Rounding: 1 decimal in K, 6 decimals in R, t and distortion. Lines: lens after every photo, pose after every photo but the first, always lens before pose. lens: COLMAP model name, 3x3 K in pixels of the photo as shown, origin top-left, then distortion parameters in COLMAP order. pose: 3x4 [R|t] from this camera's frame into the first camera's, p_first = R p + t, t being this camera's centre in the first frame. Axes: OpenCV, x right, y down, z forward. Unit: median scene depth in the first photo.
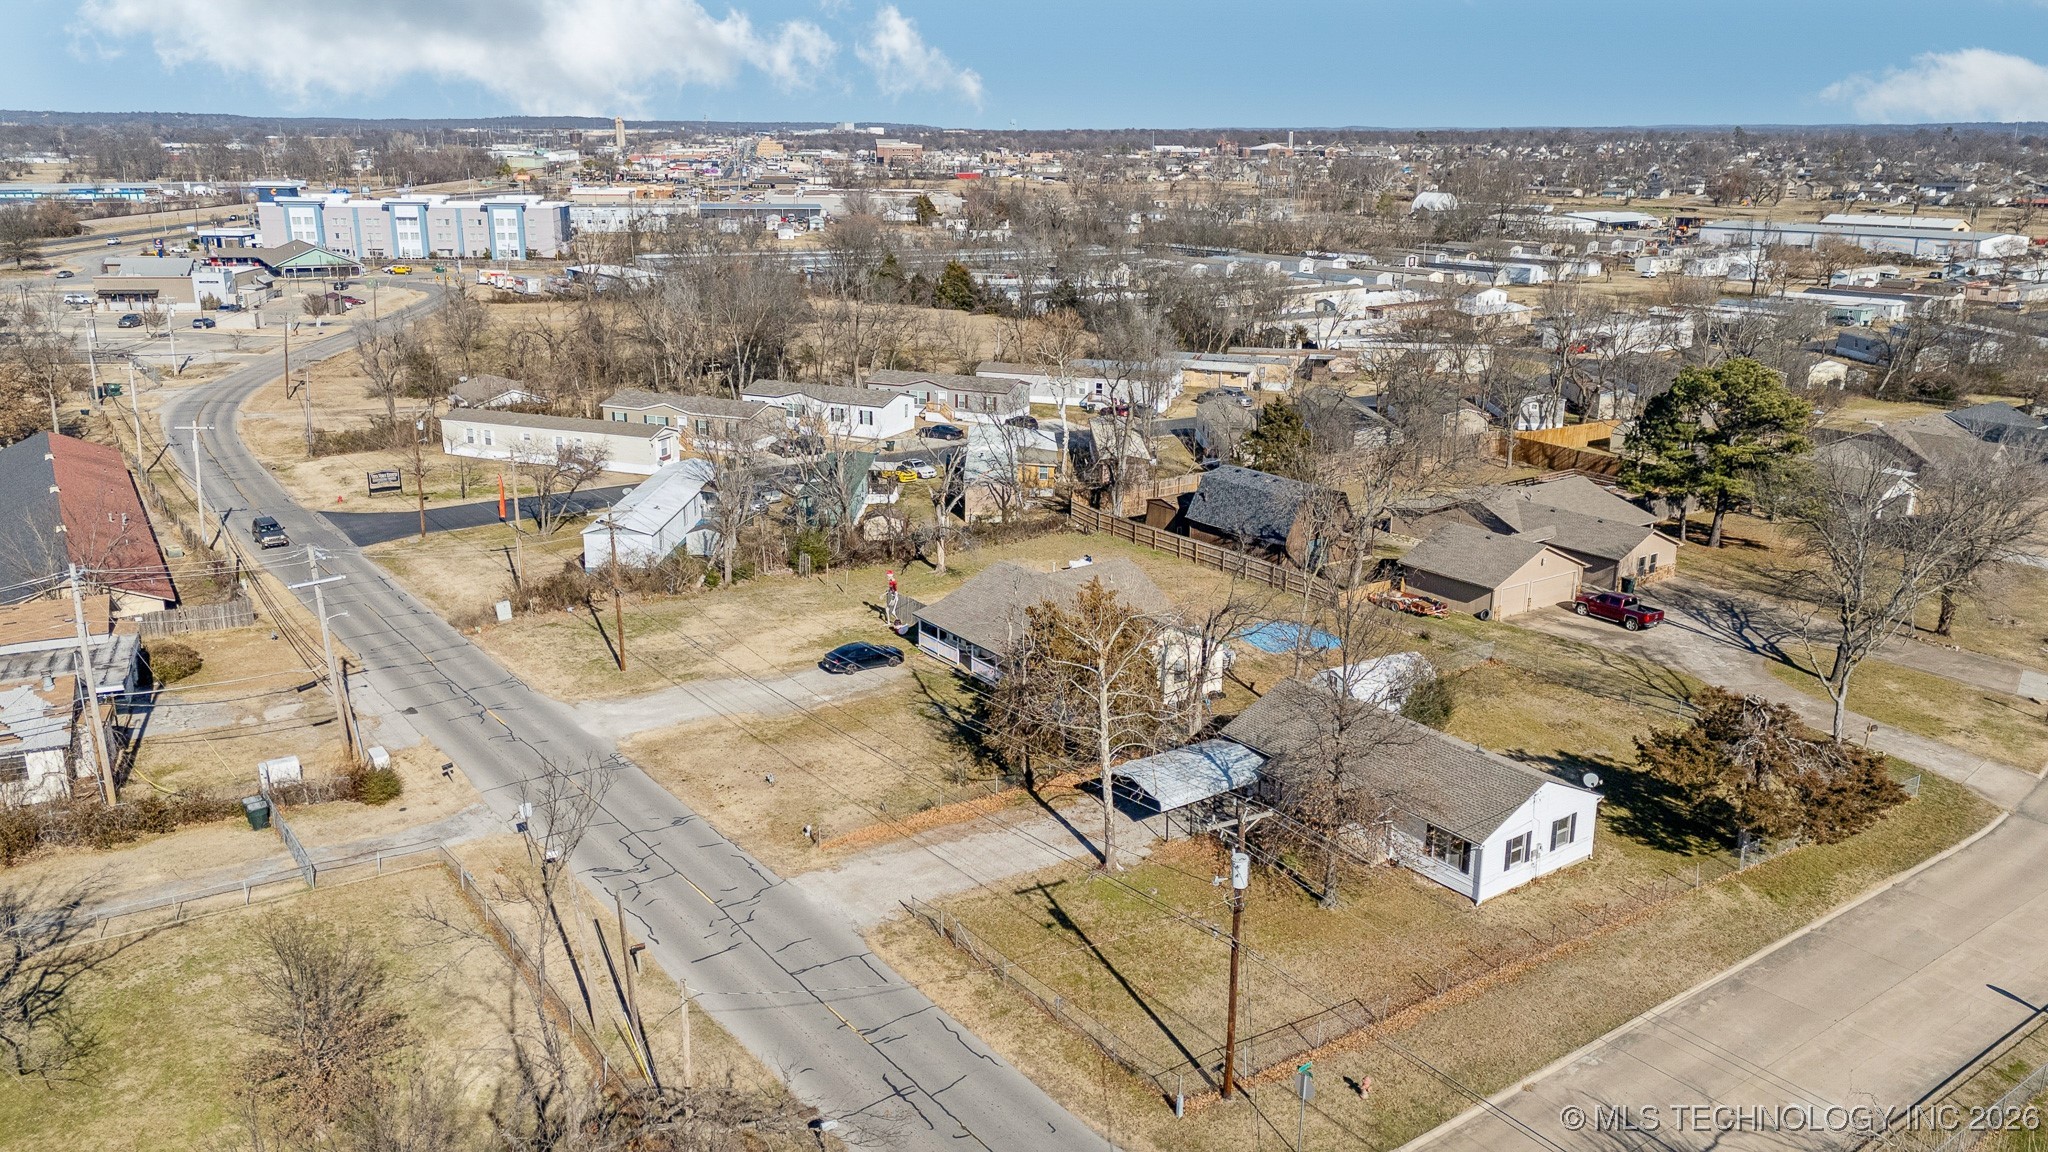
lens RADIAL K [[1517.9, 0, 1024.0], [0, 1517.9, 576.0], [0, 0, 1]] dist [0.045710, -0.005788]
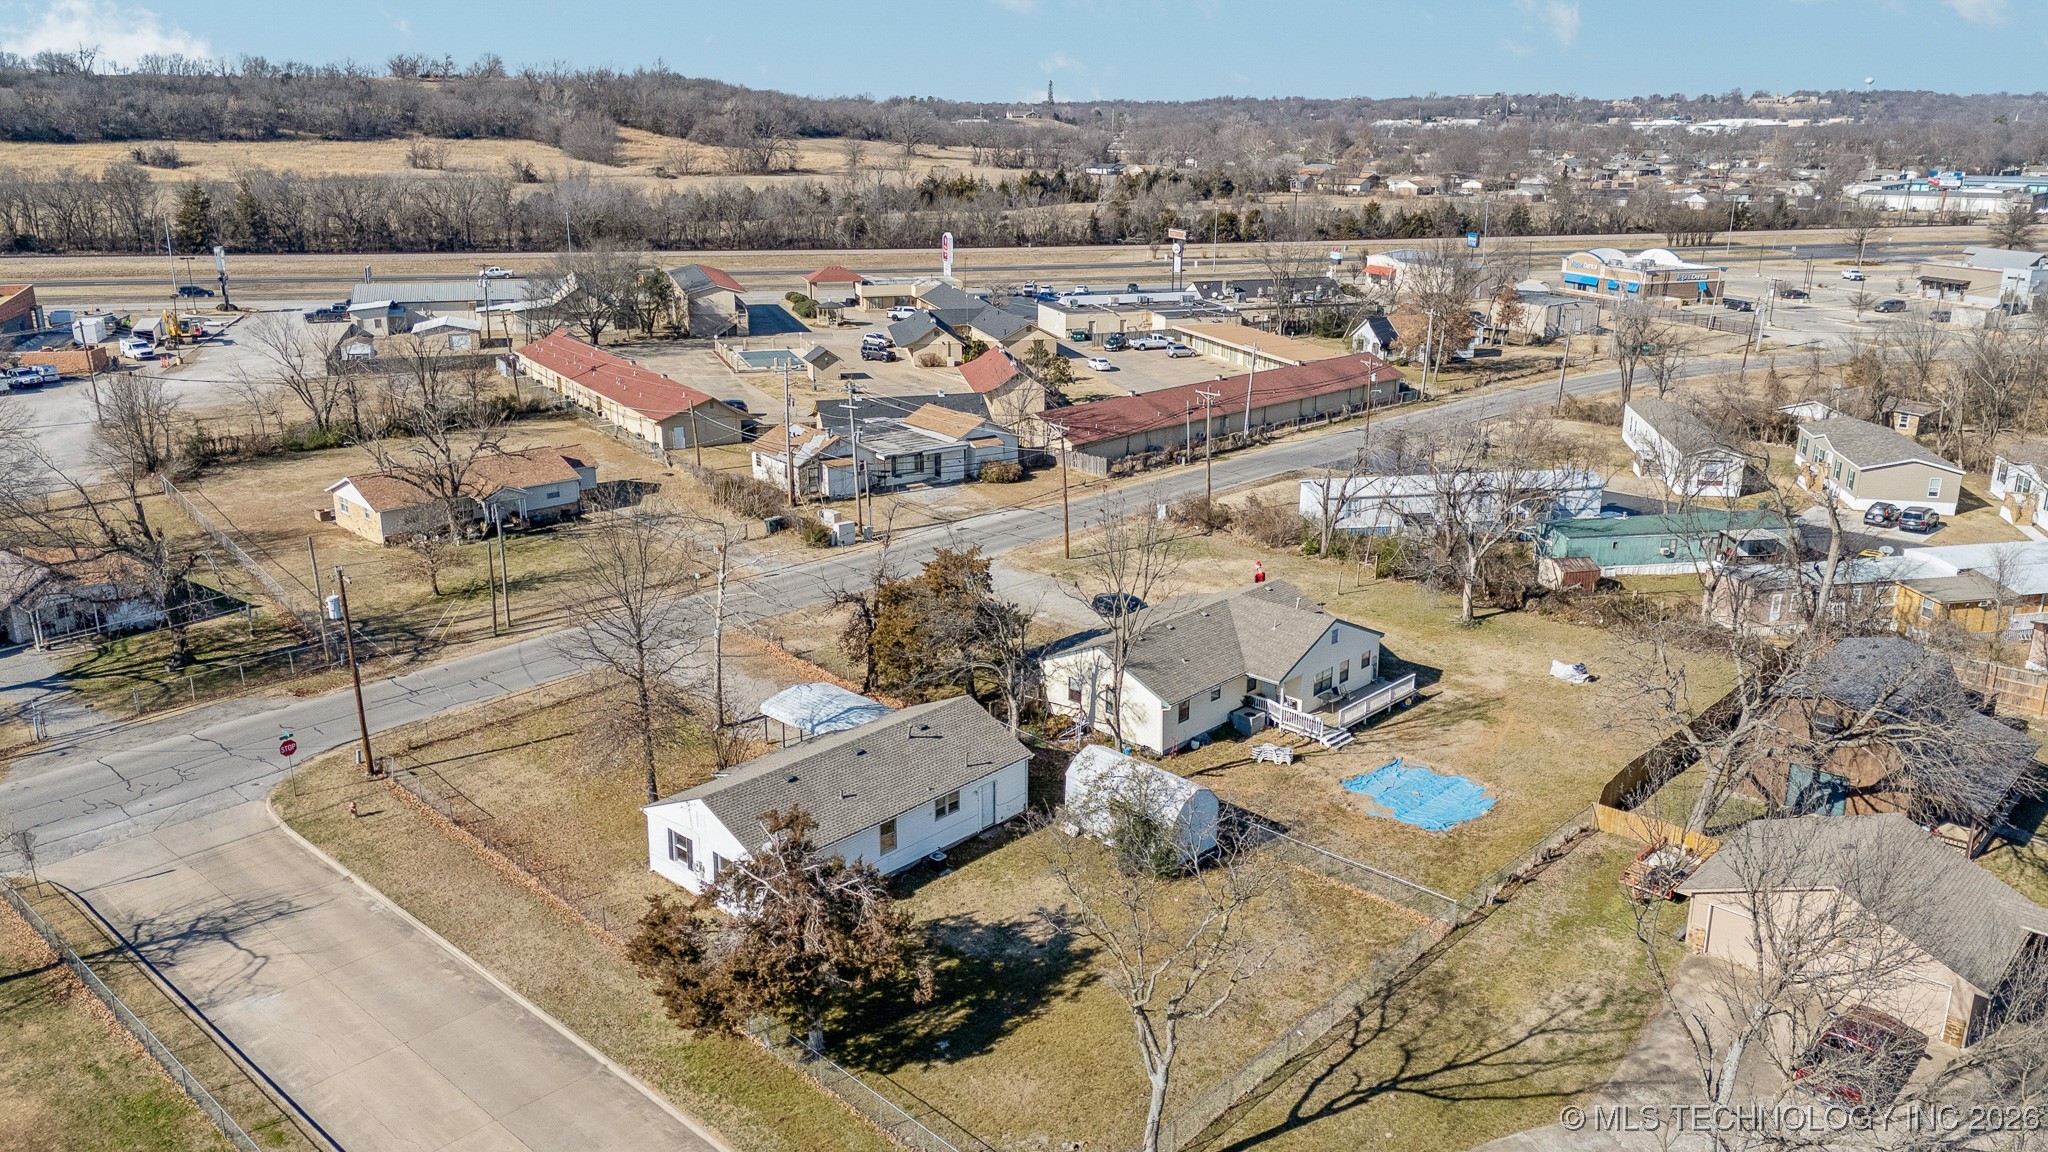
lens RADIAL K [[1517.9, 0, 1024.0], [0, 1517.9, 576.0], [0, 0, 1]] dist [0.045710, -0.005788]
pose [[0.185512, 0.279647, -0.942010, 1.257540], [-0.274010, 0.935347, 0.223708, -0.267957], [0.943665, 0.216620, 0.250144, 0.941753]]
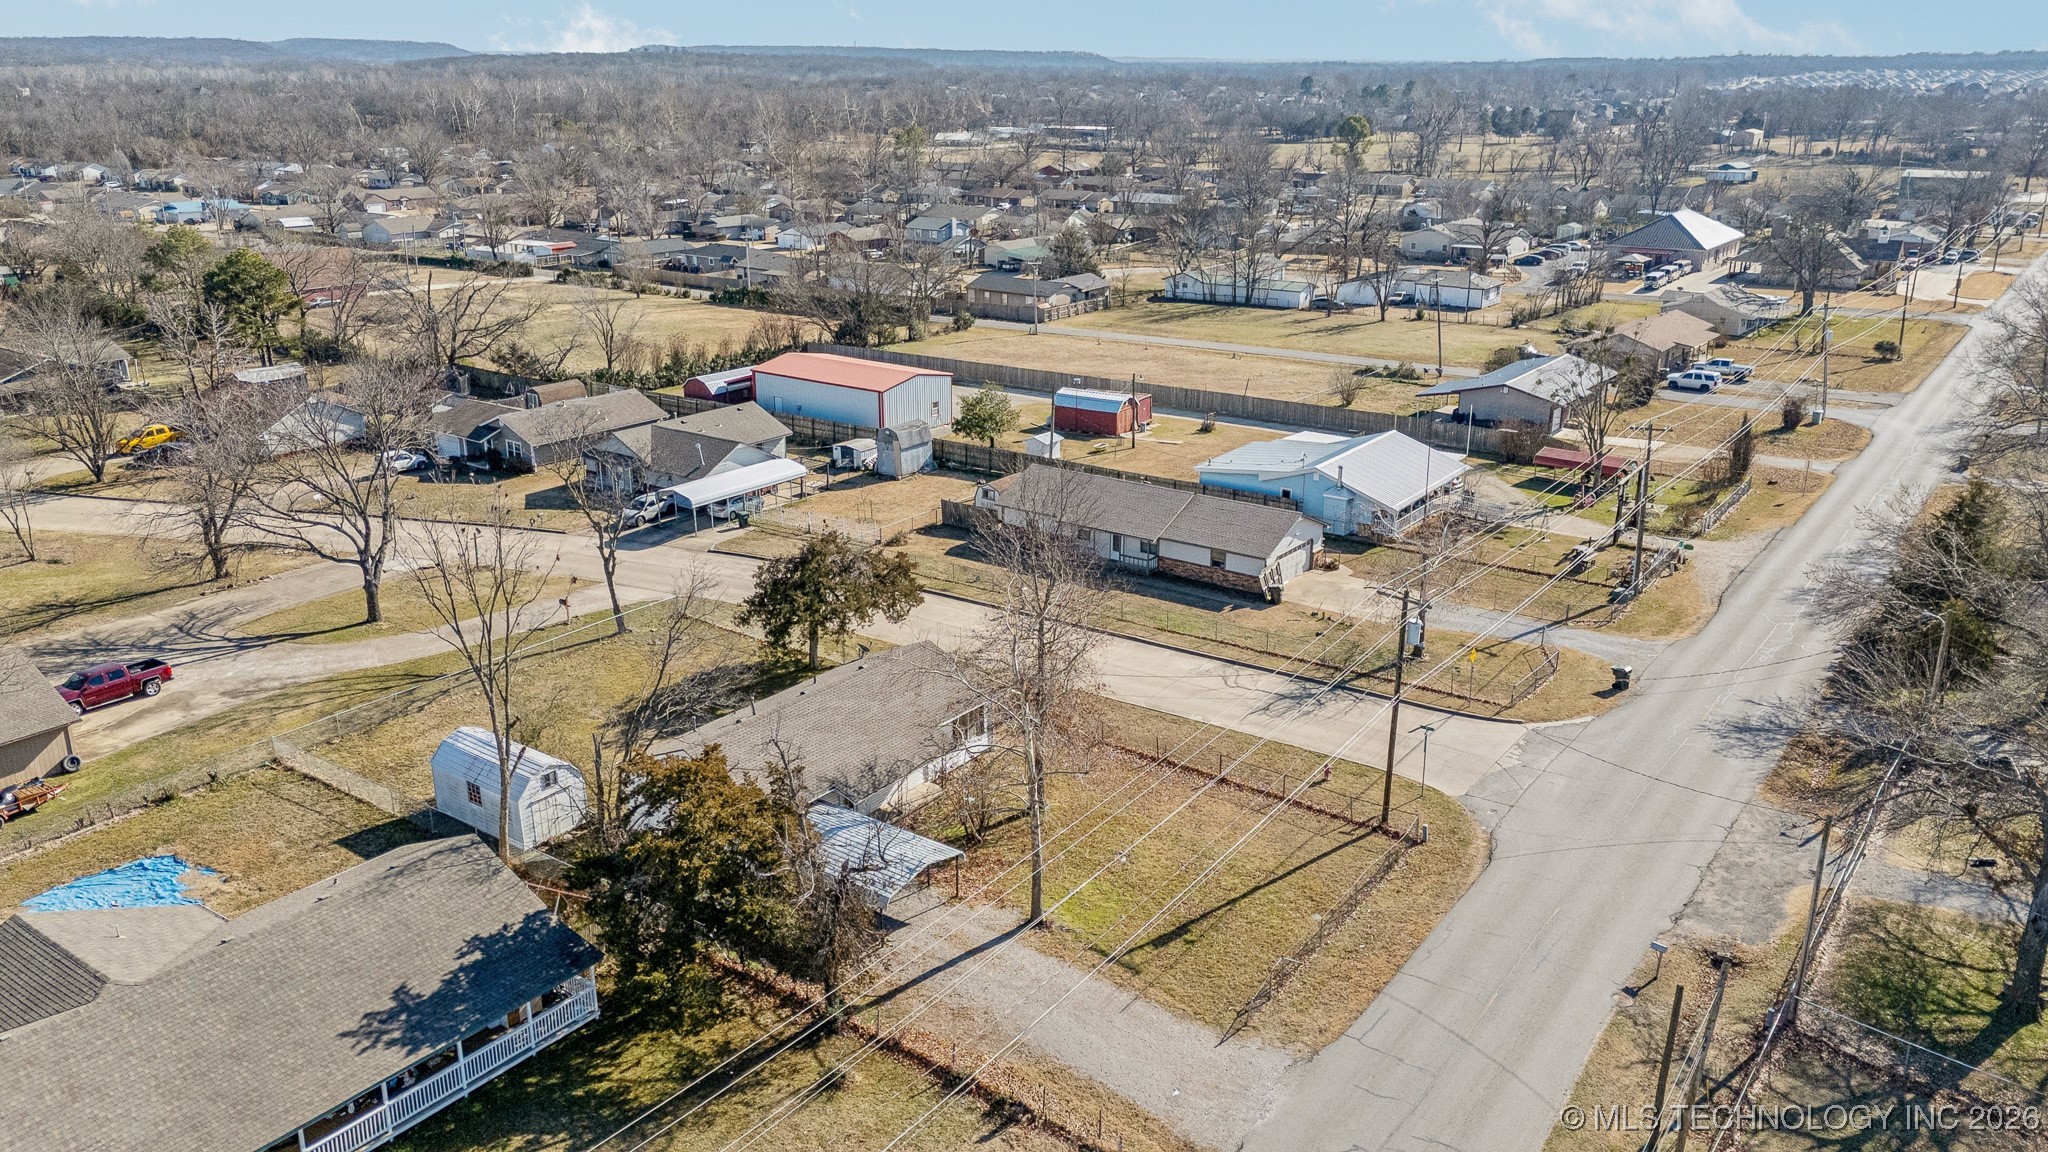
lens RADIAL K [[1517.9, 0, 1024.0], [0, 1517.9, 576.0], [0, 0, 1]] dist [0.045710, -0.005788]
pose [[-0.304763, -0.310765, 0.900303, -0.680787], [0.265113, 0.880232, 0.393581, -0.335365], [-0.914787, 0.358631, -0.185874, 1.146181]]
